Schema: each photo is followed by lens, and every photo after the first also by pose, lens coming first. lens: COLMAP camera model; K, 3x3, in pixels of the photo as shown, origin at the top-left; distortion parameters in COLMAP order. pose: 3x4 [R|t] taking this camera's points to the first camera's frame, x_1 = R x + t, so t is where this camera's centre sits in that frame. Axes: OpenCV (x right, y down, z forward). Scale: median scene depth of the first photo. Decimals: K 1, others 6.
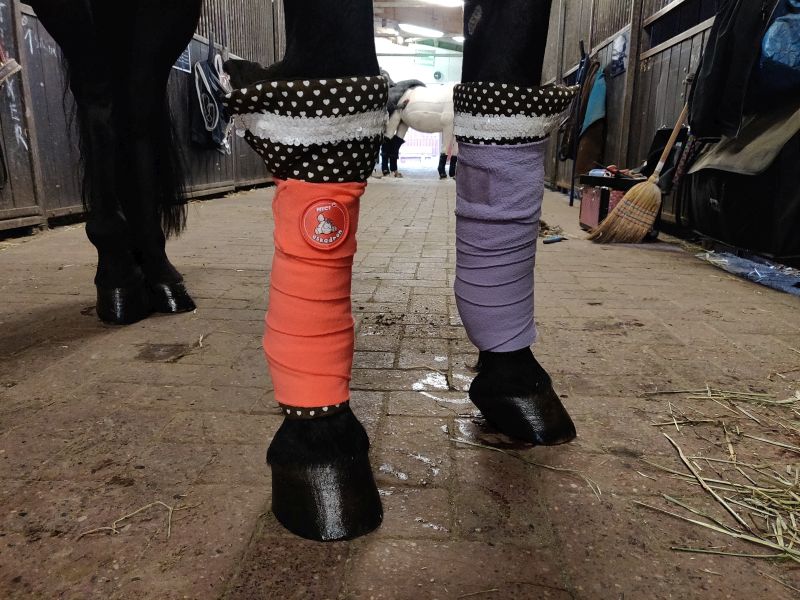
lens RADIAL K [[619.2, 0, 400.0], [0, 619.2, 300.0], [0, 0, 1]] dist [-0.013387, 0.062020]
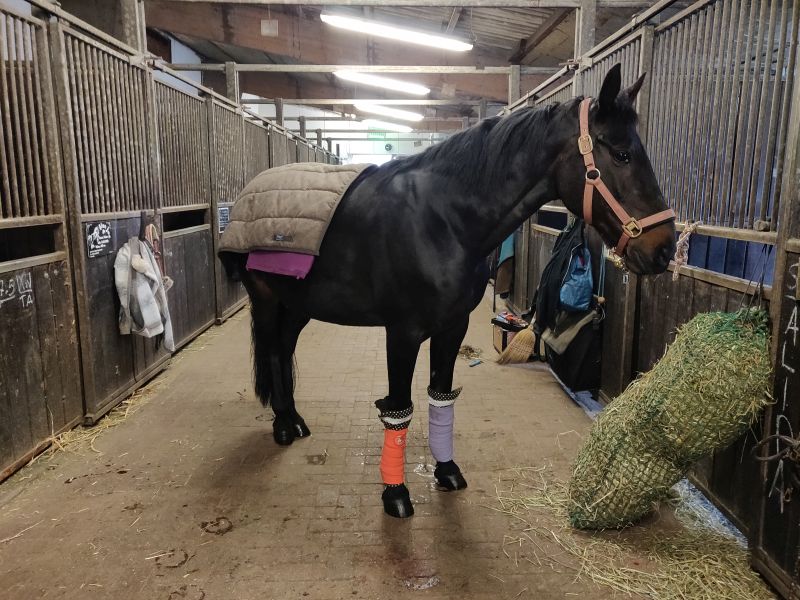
lens RADIAL K [[619.2, 0, 400.0], [0, 619.2, 300.0], [0, 0, 1]] dist [-0.013387, 0.062020]
pose [[0.996558, -0.024343, 0.079247, -0.231724], [0.028644, 0.998152, -0.053591, -0.457649], [-0.077796, 0.055676, 0.995413, -1.739304]]
